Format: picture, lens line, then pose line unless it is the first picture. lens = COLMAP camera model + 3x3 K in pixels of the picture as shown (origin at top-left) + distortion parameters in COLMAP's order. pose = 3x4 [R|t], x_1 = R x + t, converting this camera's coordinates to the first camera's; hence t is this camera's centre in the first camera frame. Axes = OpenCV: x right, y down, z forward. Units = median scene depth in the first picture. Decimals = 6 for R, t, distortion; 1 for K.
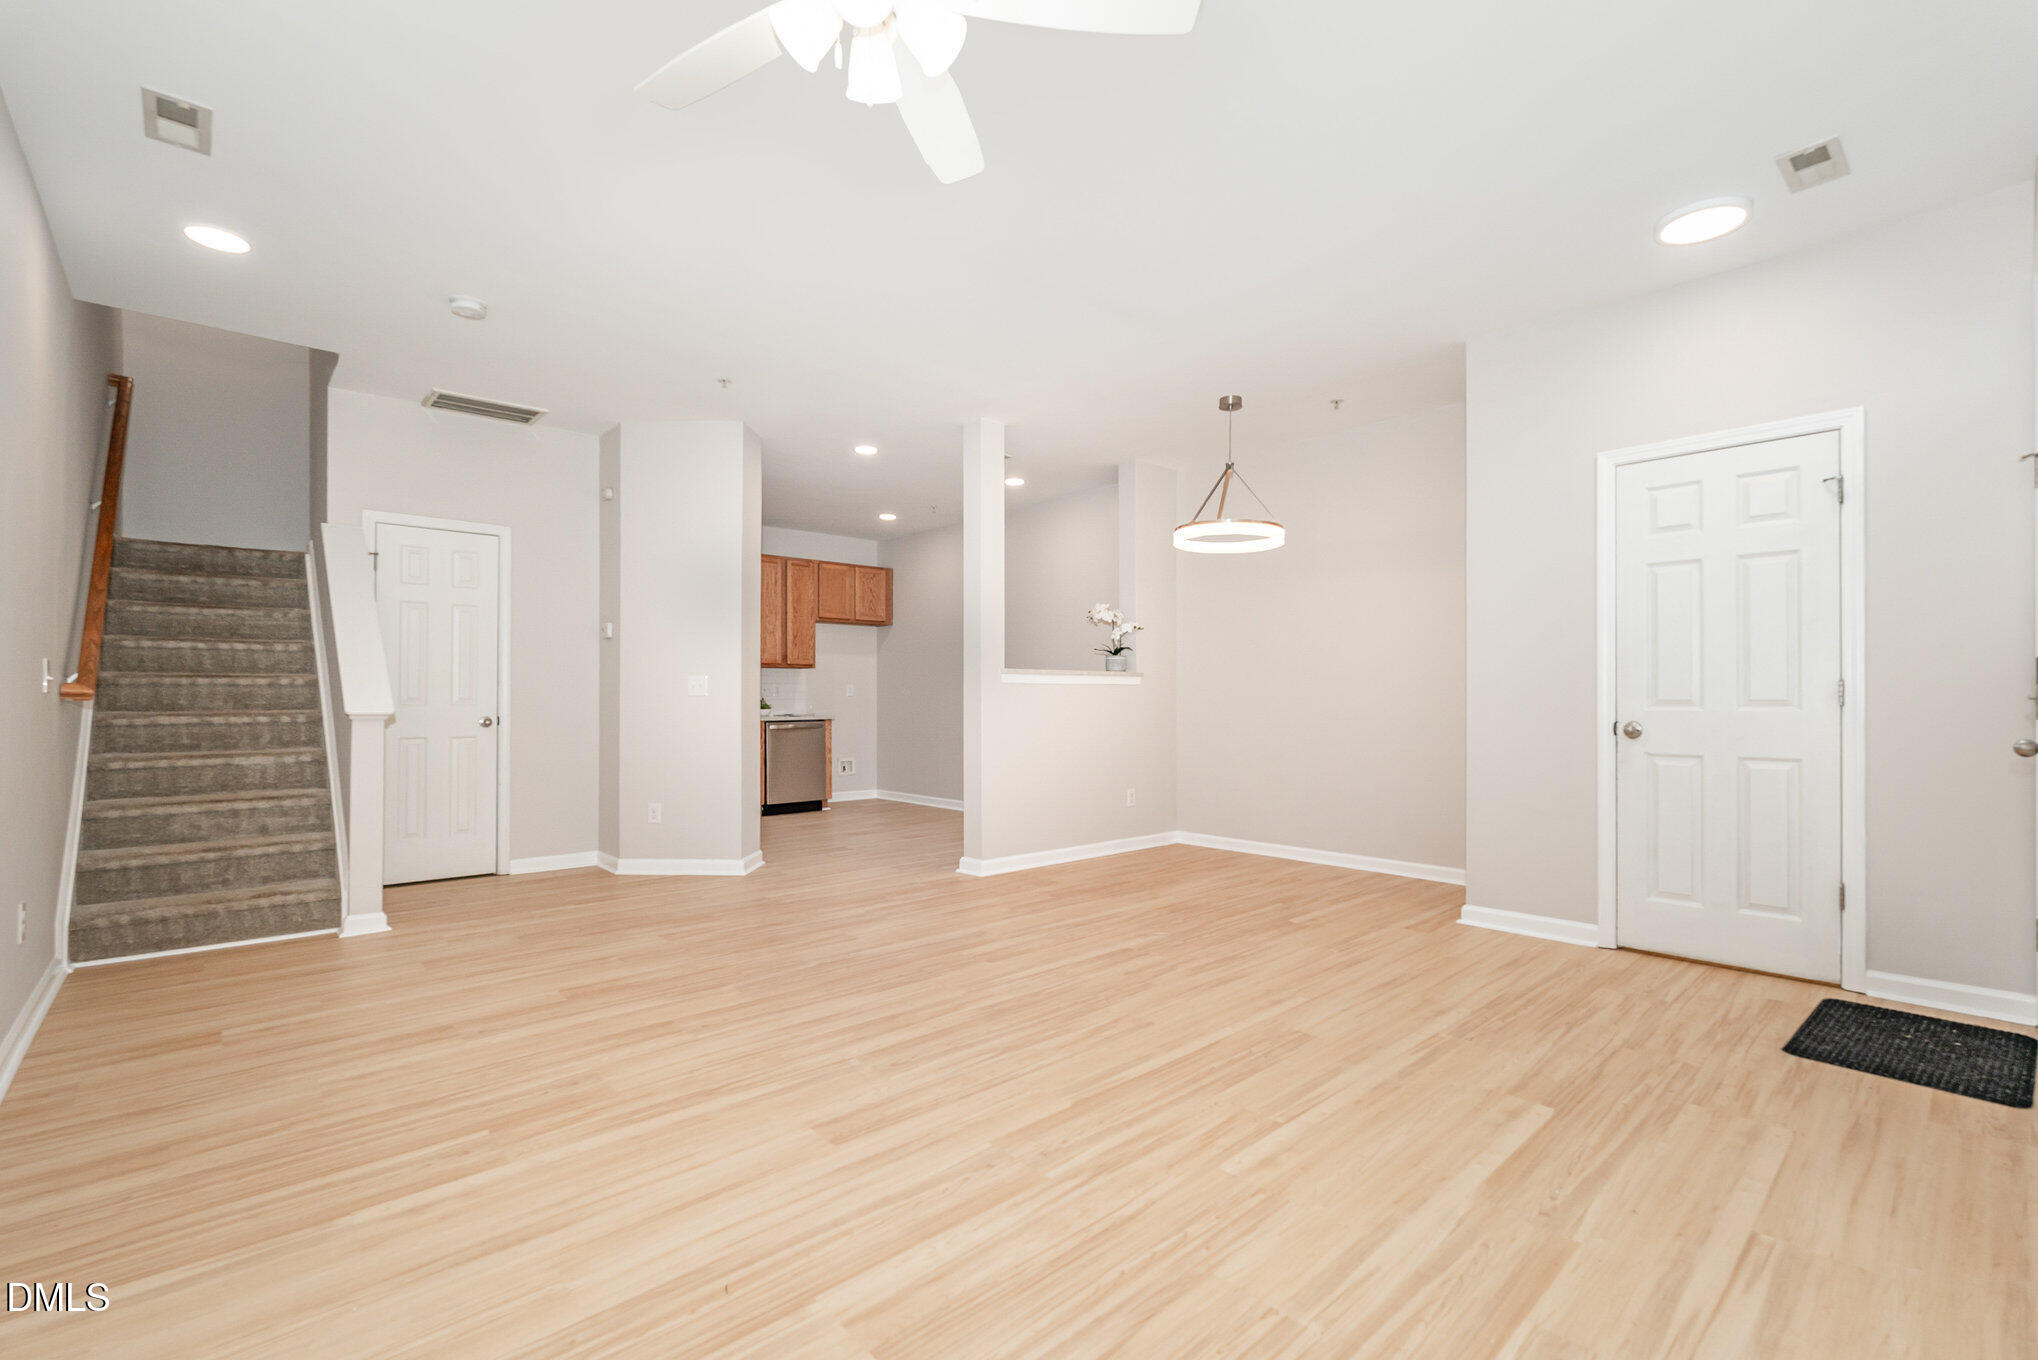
lens RADIAL K [[910.8, 0, 1010.4], [0, 910.8, 687.6], [0, 0, 1]] dist [-0.003555, 0.000184]
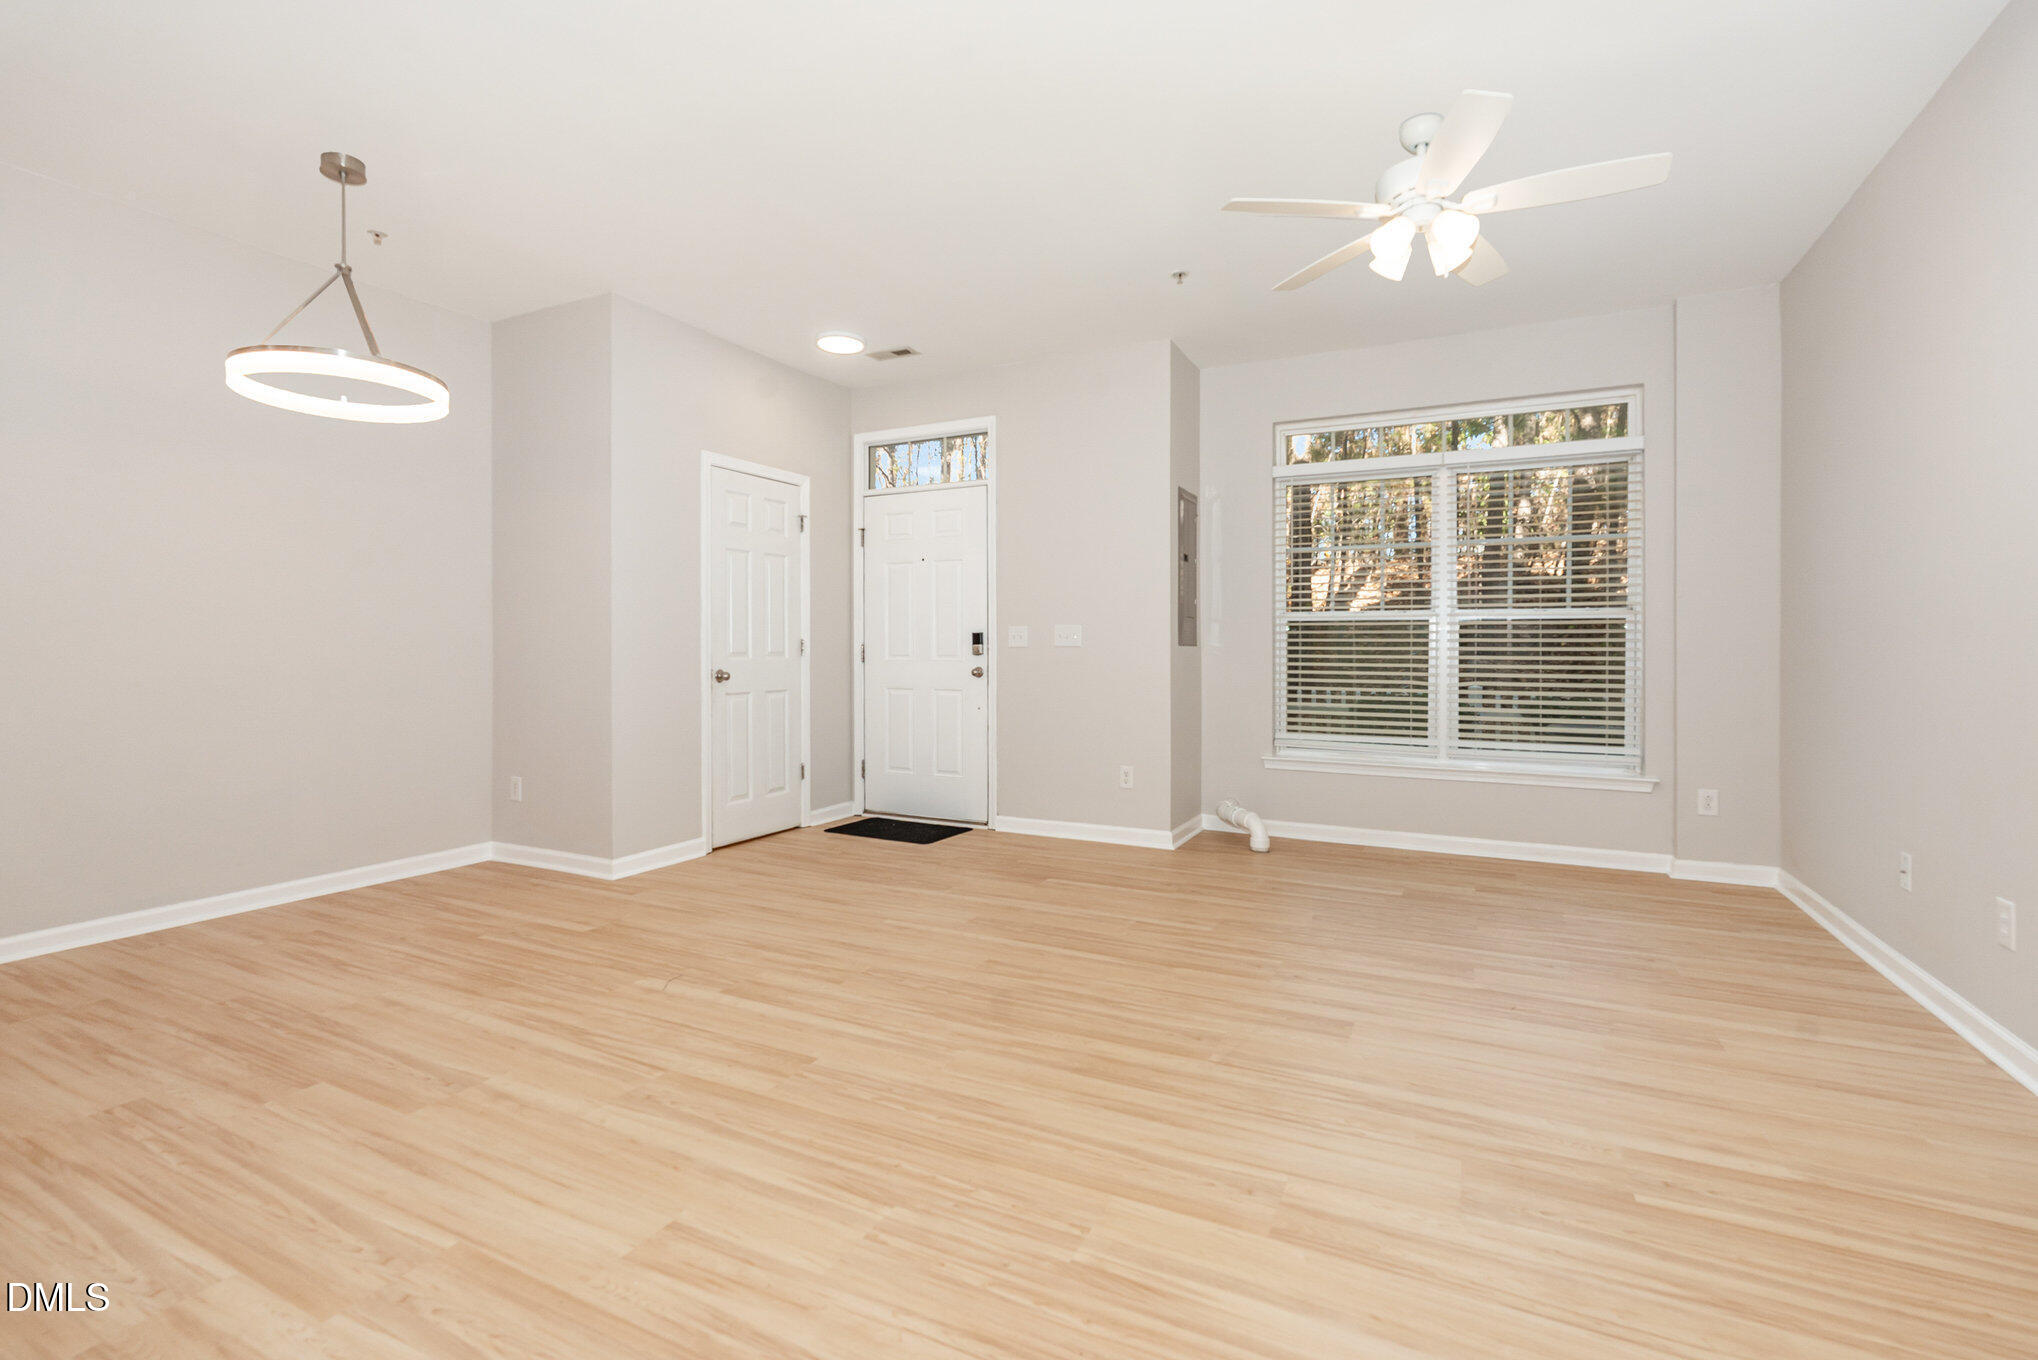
lens RADIAL K [[910.8, 0, 1021.6], [0, 910.8, 667.1], [0, 0, 1]] dist [-0.003555, 0.000184]
pose [[-0.373699, -0.020253, 0.927329, -0.820343], [-0.010335, 0.999790, 0.017670, 0.007297], [-0.927492, -0.002981, -0.373830, 1.338176]]
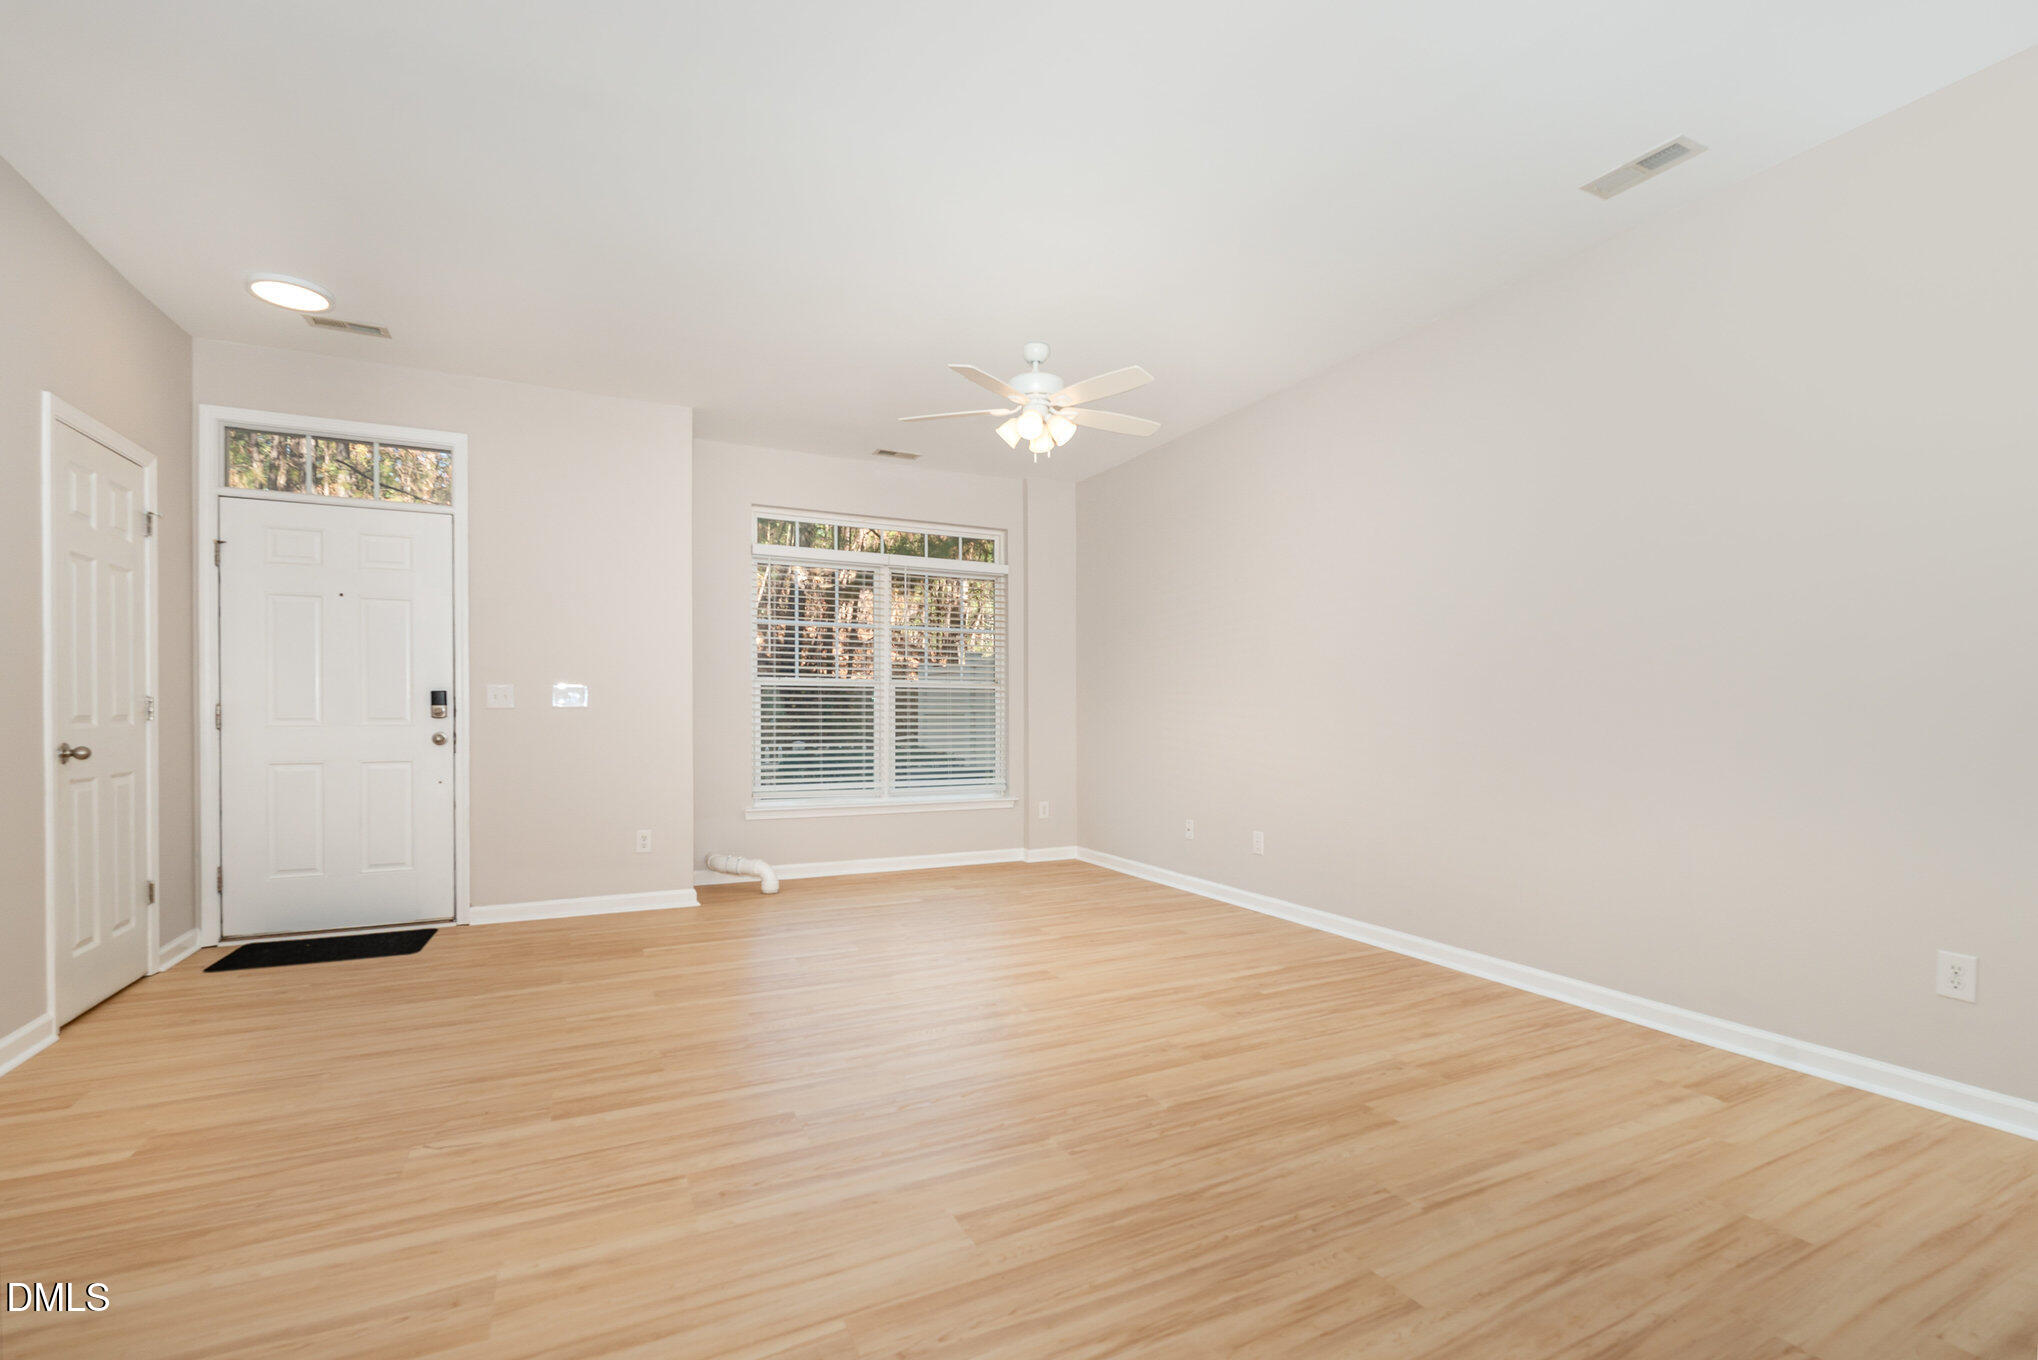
lens RADIAL K [[910.8, 0, 1030.9], [0, 910.8, 720.2], [0, 0, 1]] dist [-0.003555, 0.000184]
pose [[-0.967587, -0.002767, 0.252522, -0.431442], [-0.002921, 0.999996, -0.000236, 0.017712], [-0.252520, -0.000965, -0.967591, 1.930372]]
